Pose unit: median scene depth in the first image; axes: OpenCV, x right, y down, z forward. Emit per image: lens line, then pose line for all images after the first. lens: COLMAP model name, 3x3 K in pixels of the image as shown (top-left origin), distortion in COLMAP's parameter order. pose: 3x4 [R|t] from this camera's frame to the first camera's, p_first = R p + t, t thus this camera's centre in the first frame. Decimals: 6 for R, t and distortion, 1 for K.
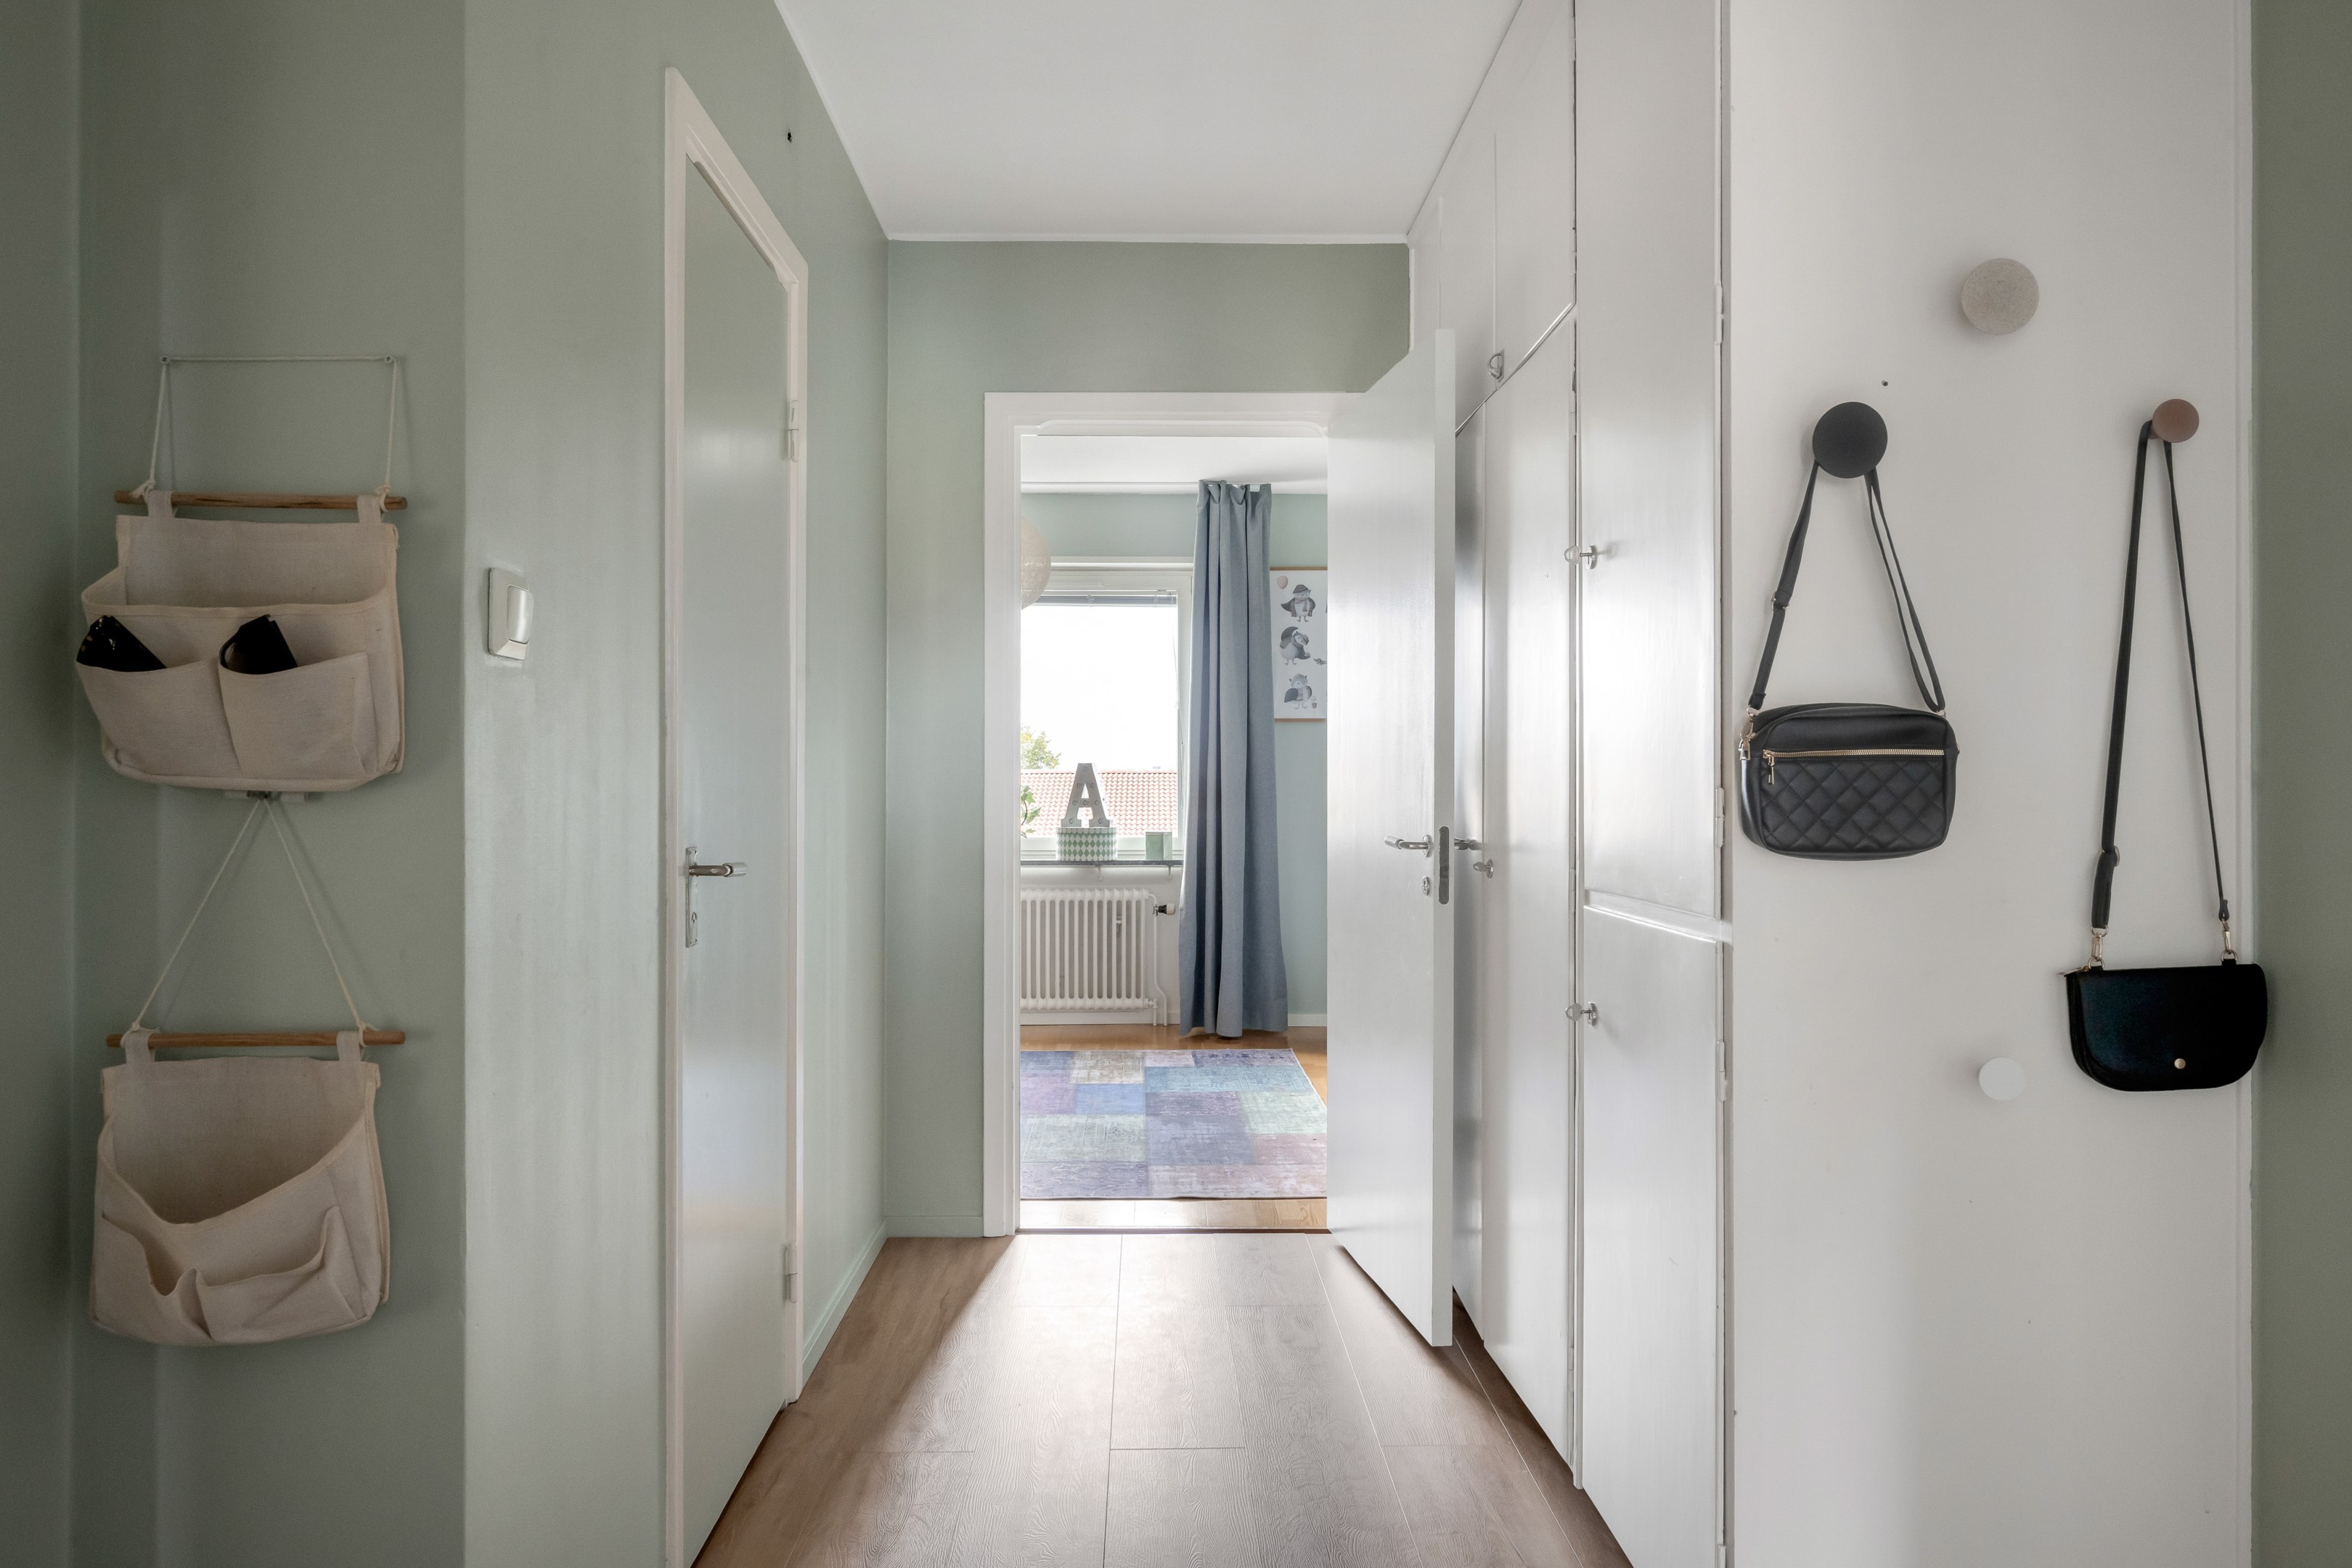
lens RADIAL K [[944.3, 0, 1163.0], [0, 944.3, 806.9], [0, 0, 1]] dist [-0.000476, -0.000024]
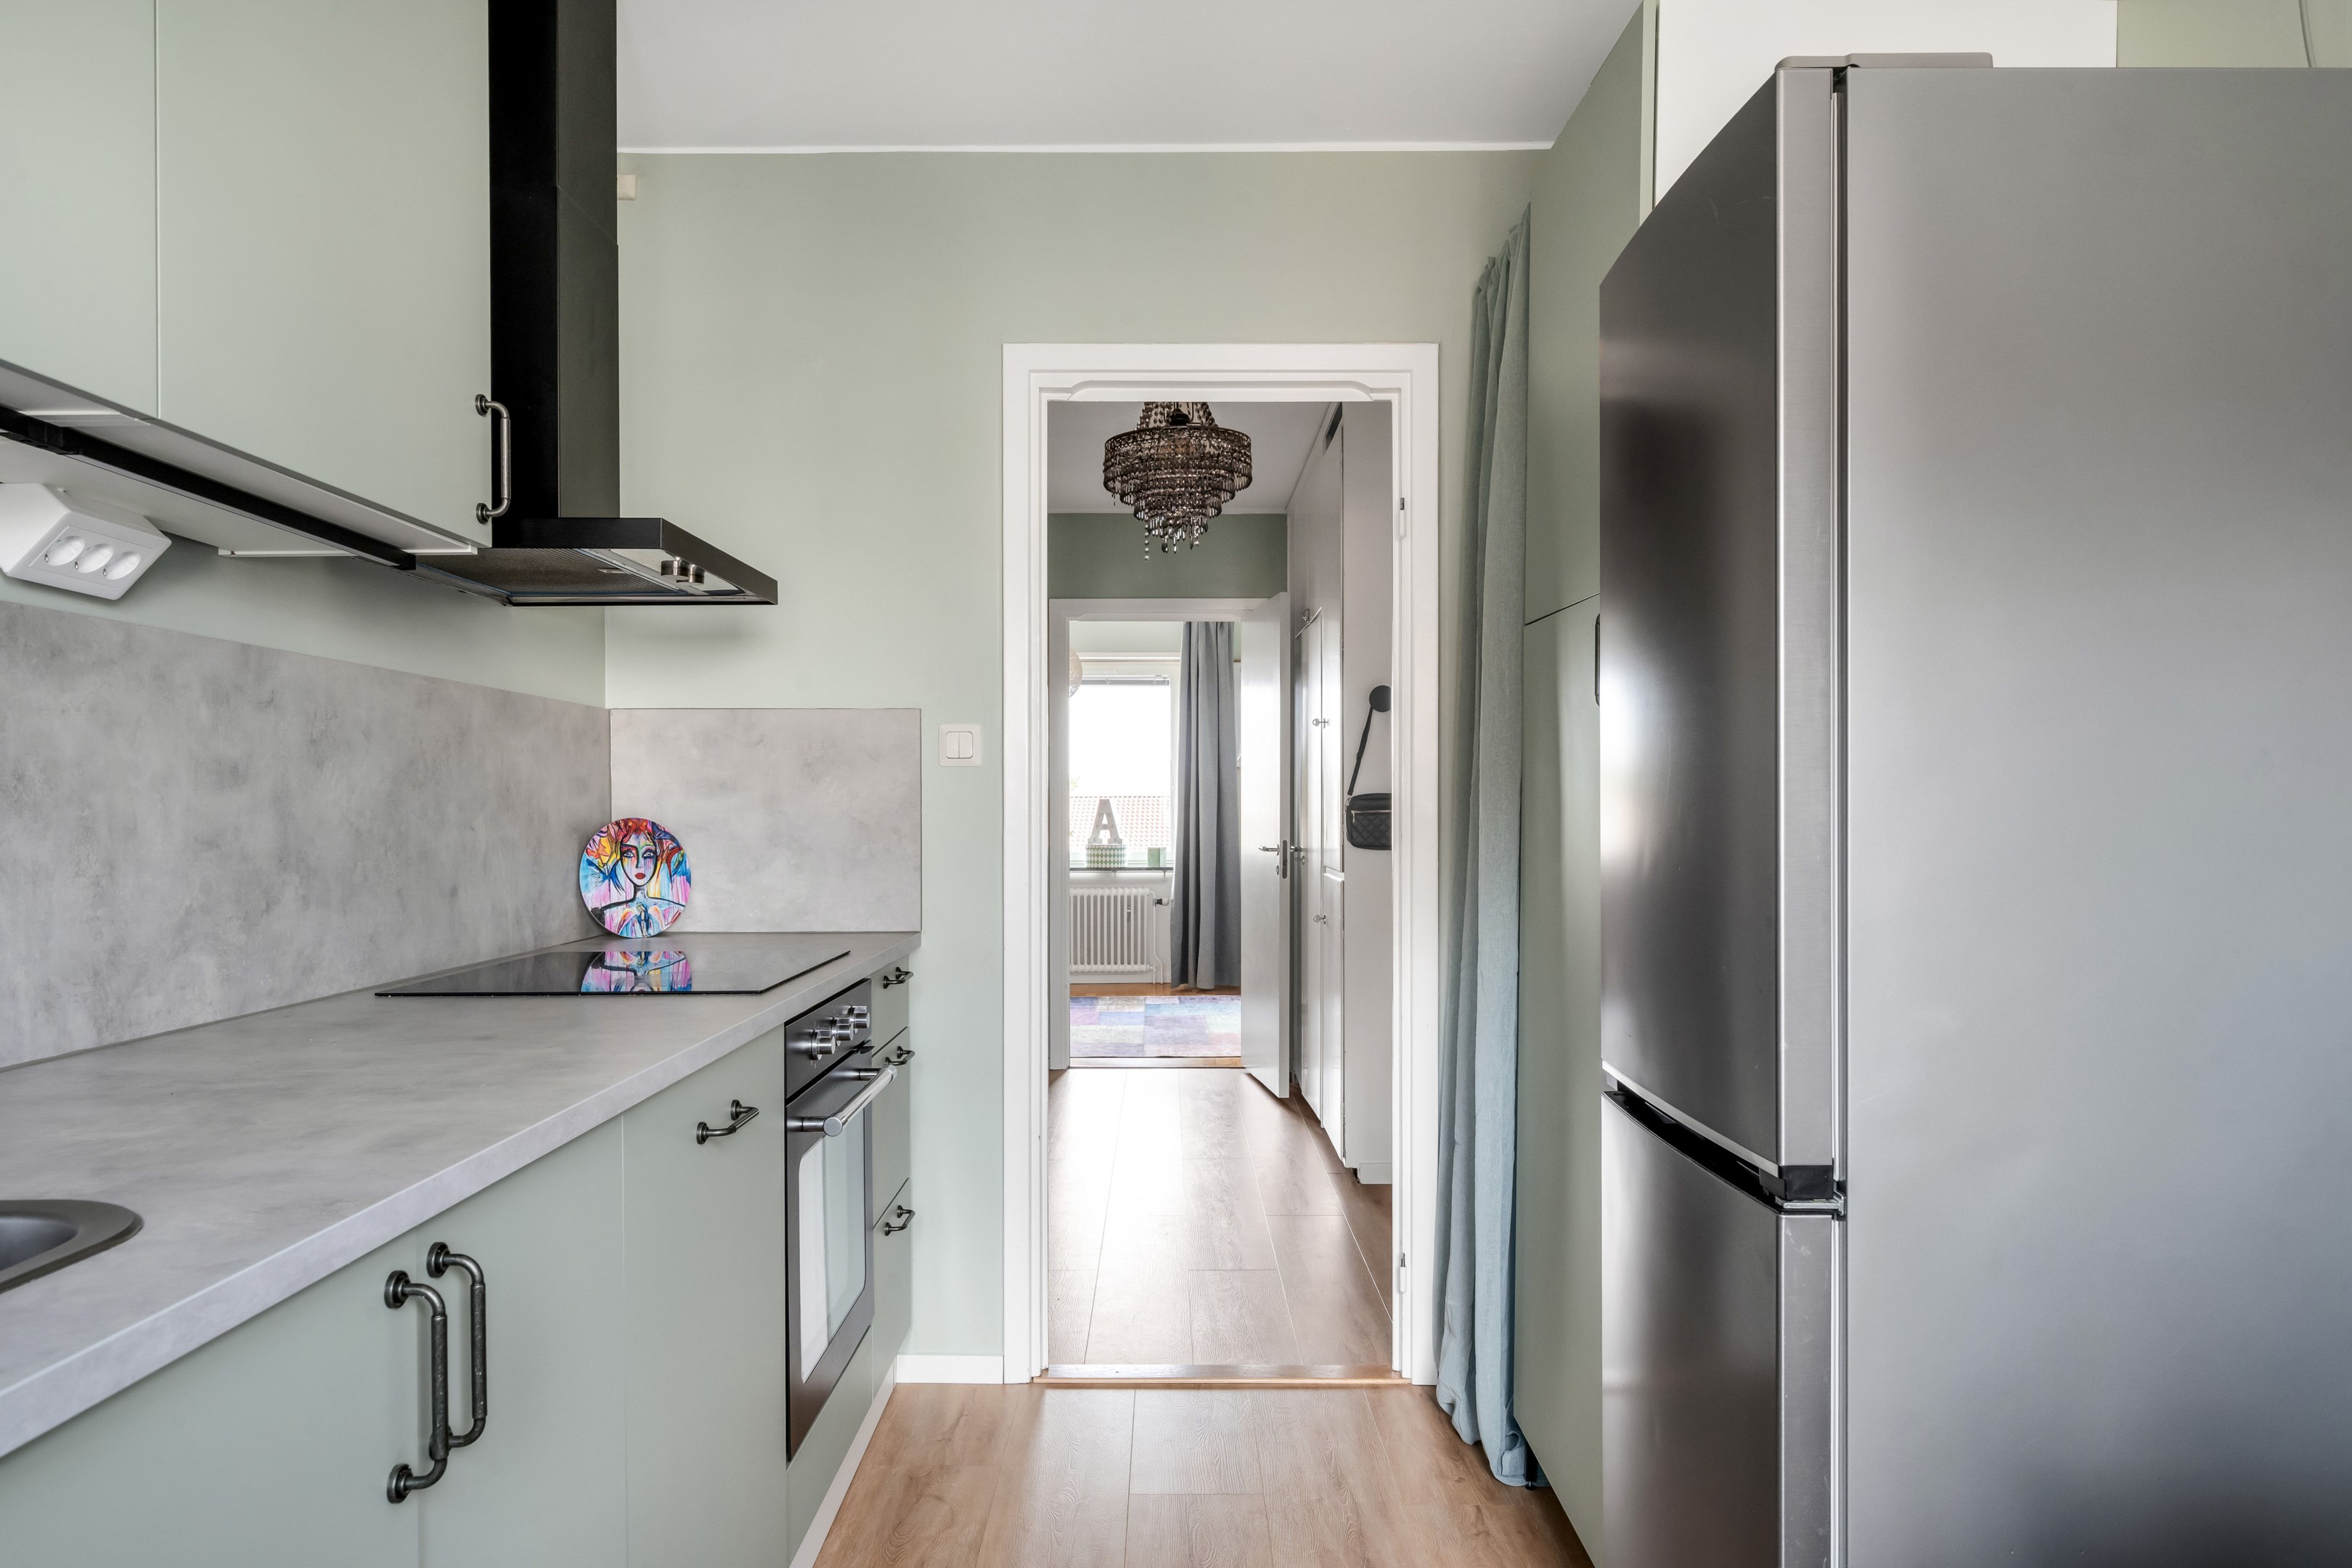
lens RADIAL K [[944.3, 0, 1163.0], [0, 944.3, 806.9], [0, 0, 1]] dist [-0.000476, -0.000024]
pose [[0.999834, -0.004058, -0.017777, 0.031489], [0.003661, 0.999745, -0.022291, -0.002406], [0.017863, 0.022222, 0.999593, -0.432560]]
